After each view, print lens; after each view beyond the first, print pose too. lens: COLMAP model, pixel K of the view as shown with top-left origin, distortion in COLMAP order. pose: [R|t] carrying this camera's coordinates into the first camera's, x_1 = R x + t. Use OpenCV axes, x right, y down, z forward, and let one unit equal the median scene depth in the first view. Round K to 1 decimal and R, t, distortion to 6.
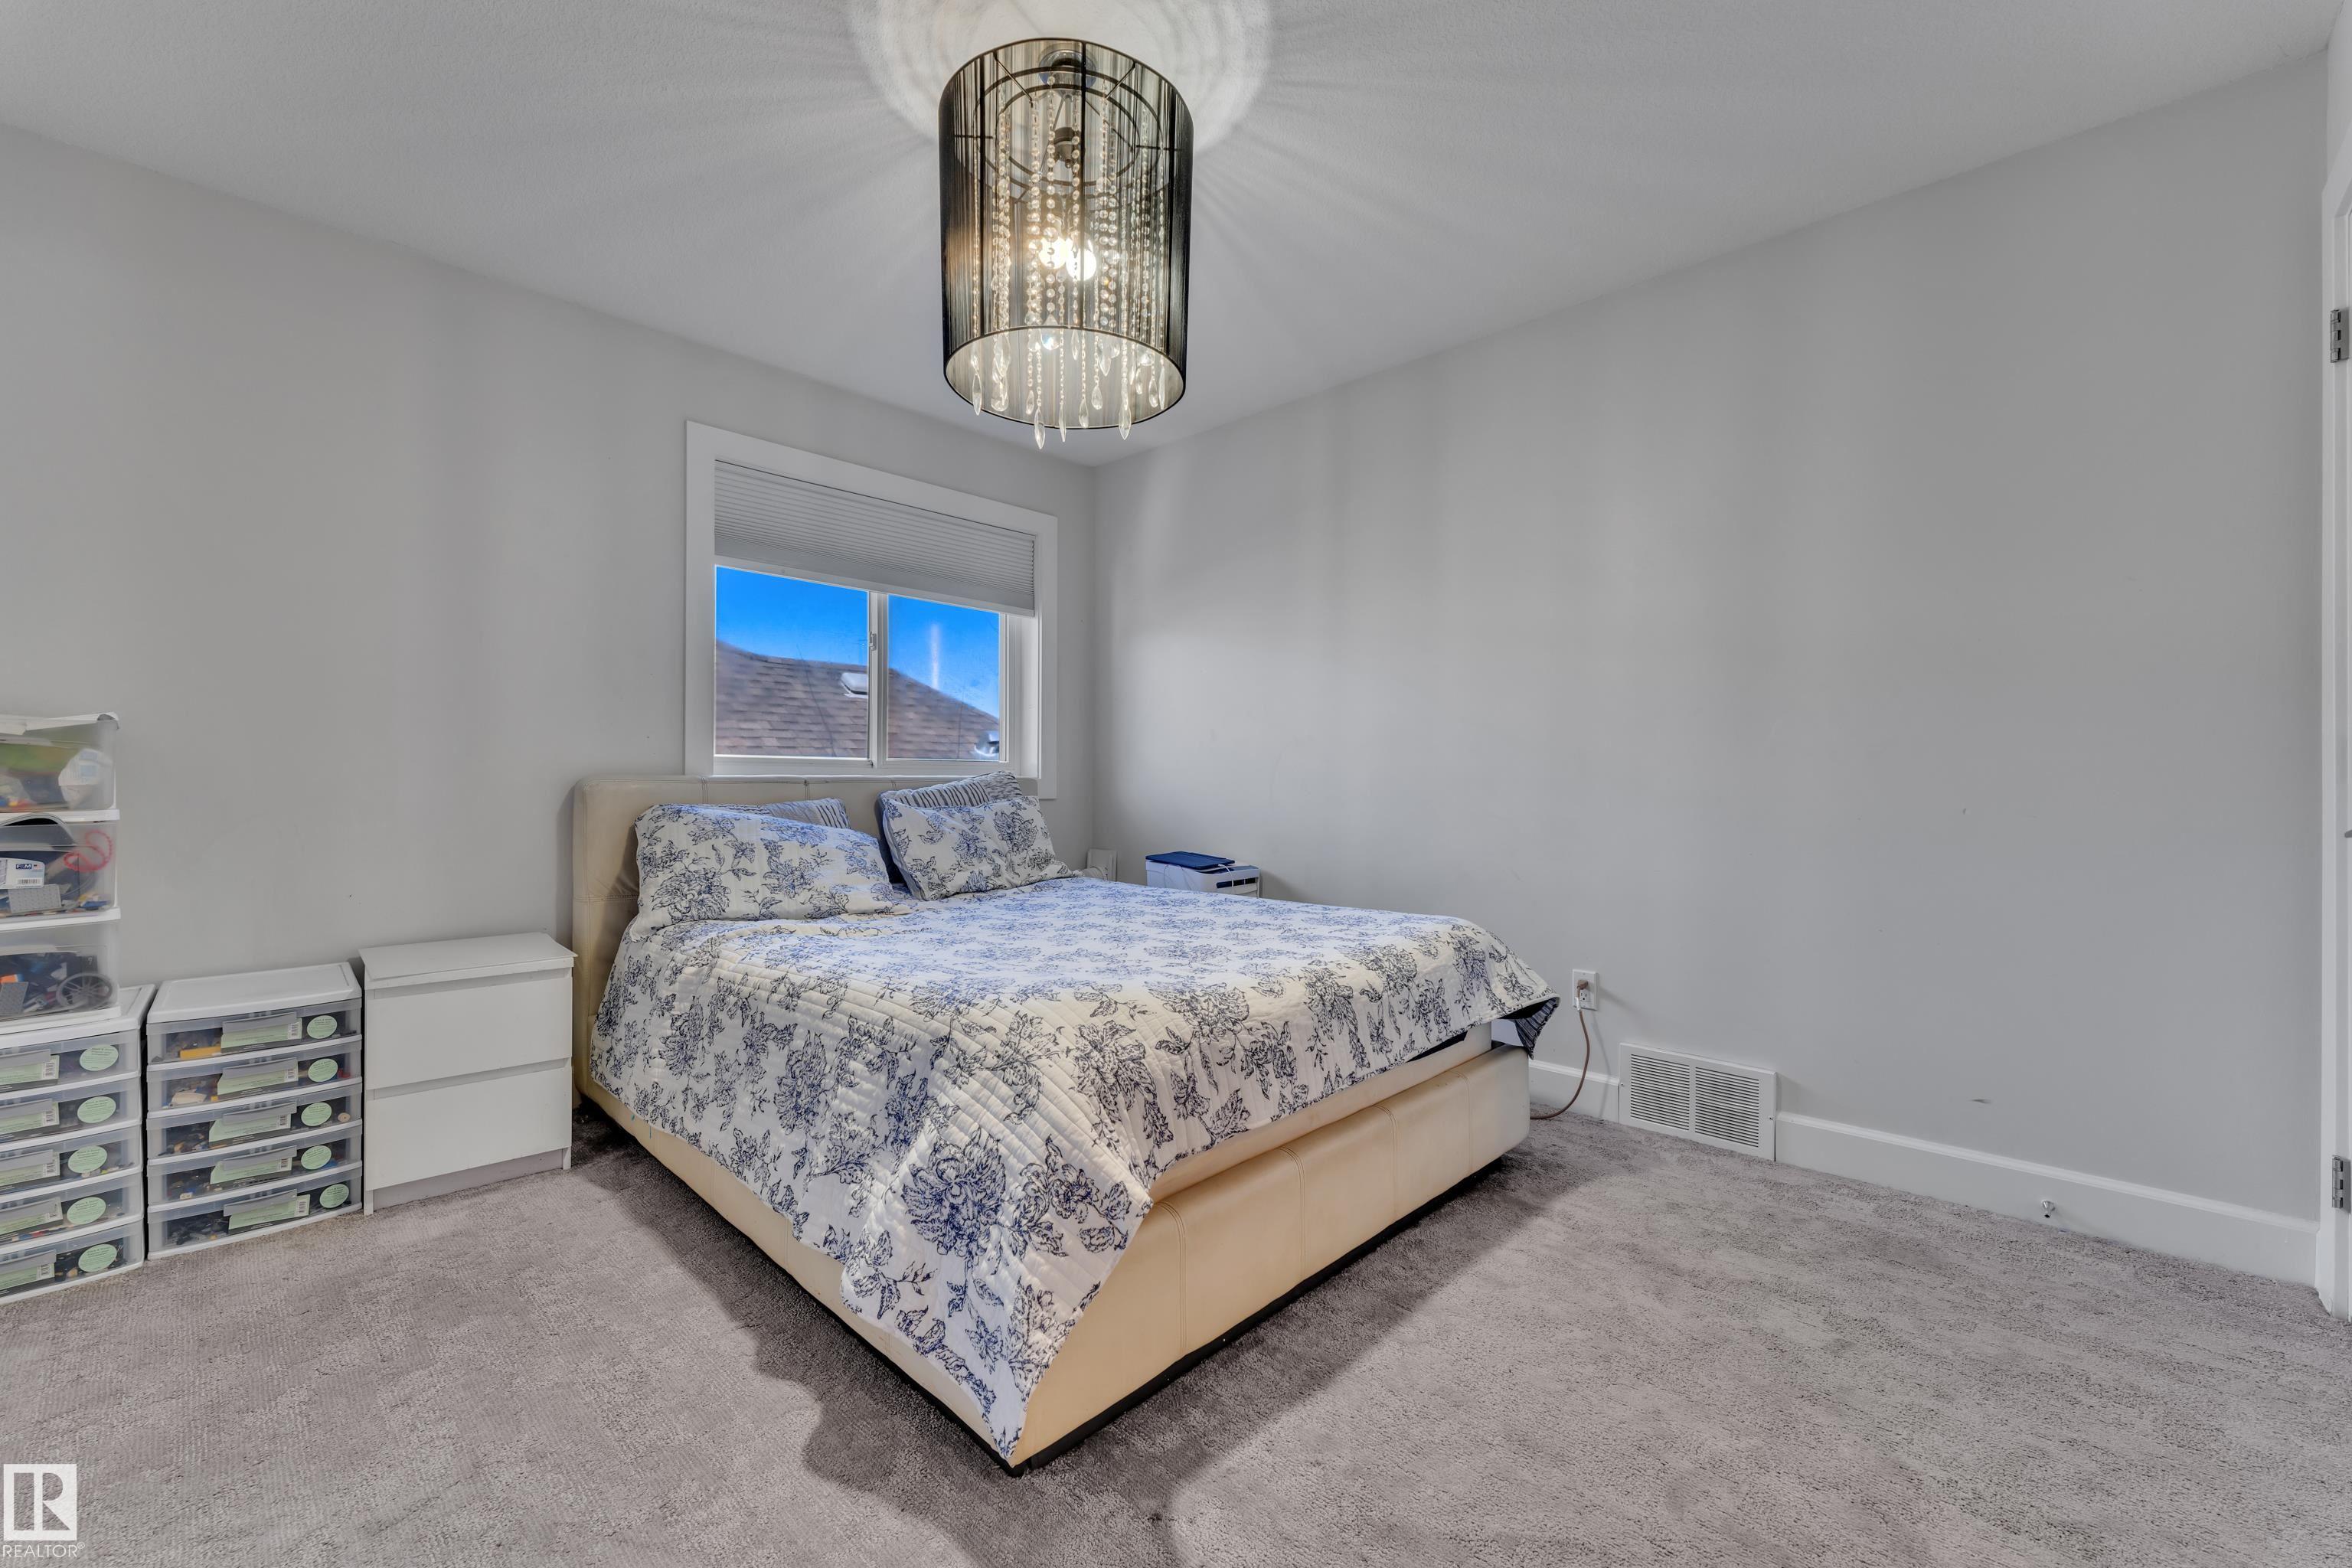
lens RADIAL K [[941.0, 0, 1173.5], [0, 941.0, 784.6], [0, 0, 1]] dist [0.001787, 0.000544]
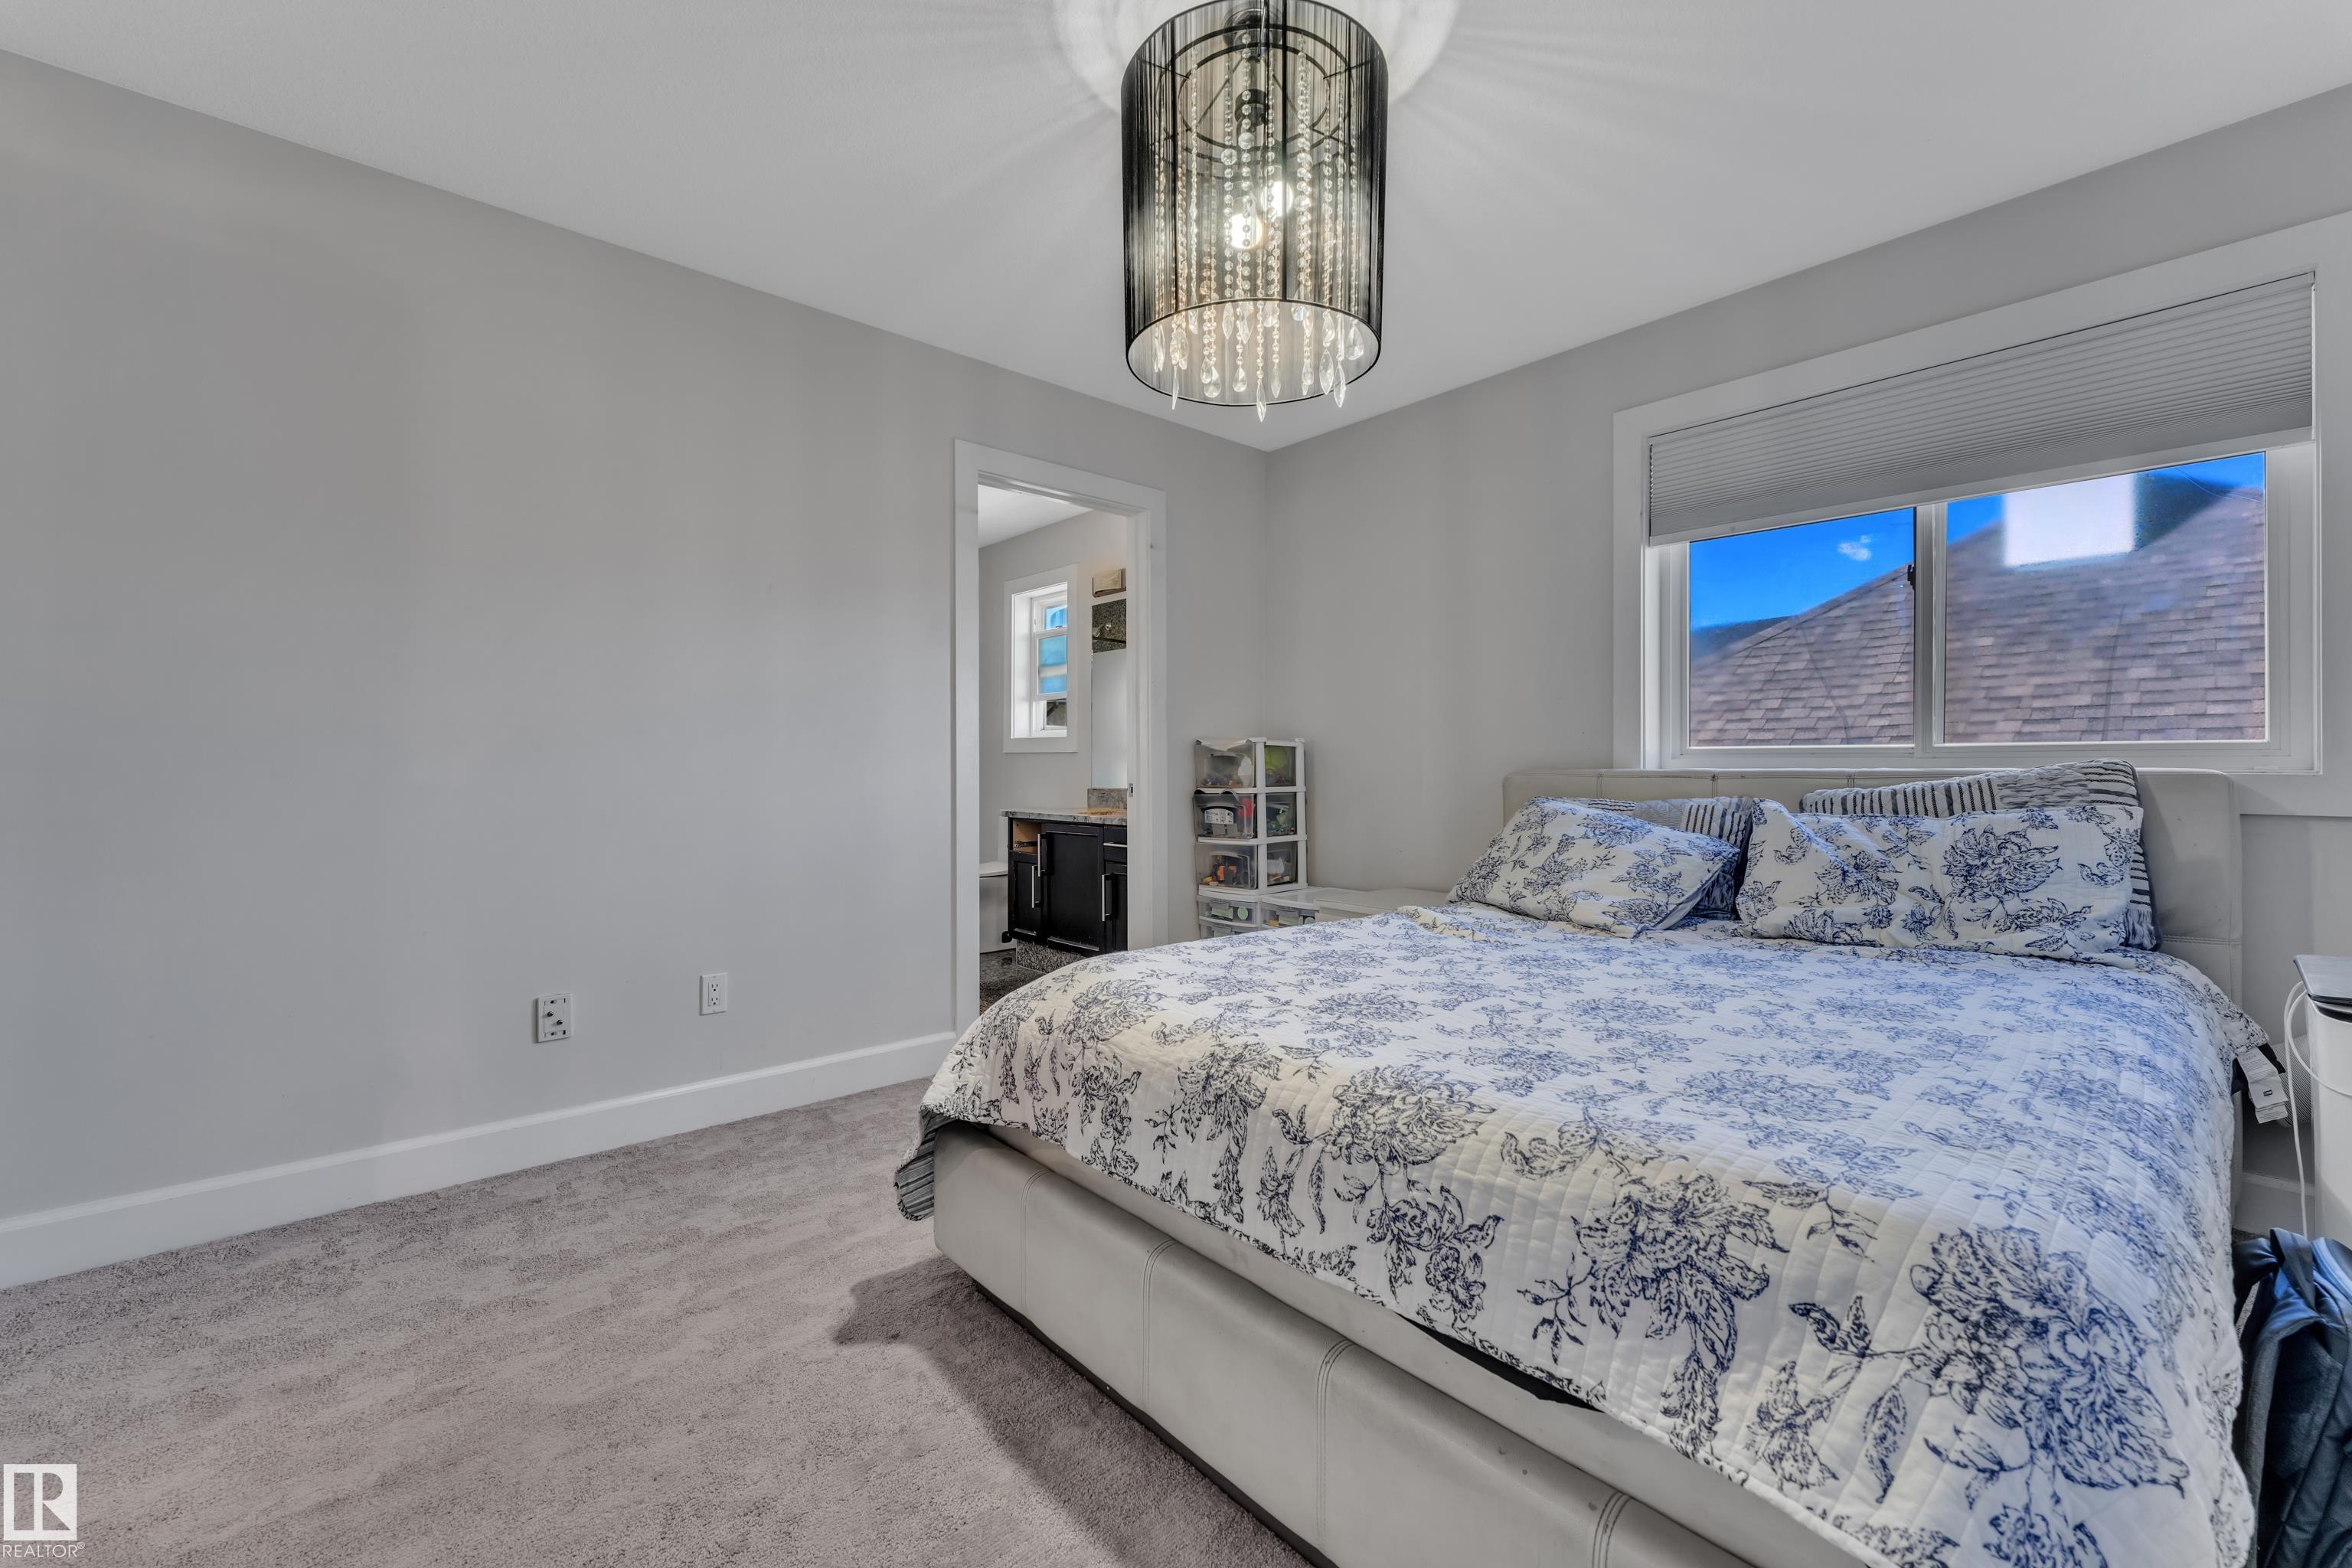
lens RADIAL K [[941.0, 0, 1173.5], [0, 941.0, 784.6], [0, 0, 1]] dist [0.001787, 0.000544]
pose [[-0.081641, 0.009977, -0.996612, 0.825940], [-0.005802, 0.999928, 0.010485, -0.003233], [0.996645, 0.006638, -0.081578, 0.981427]]
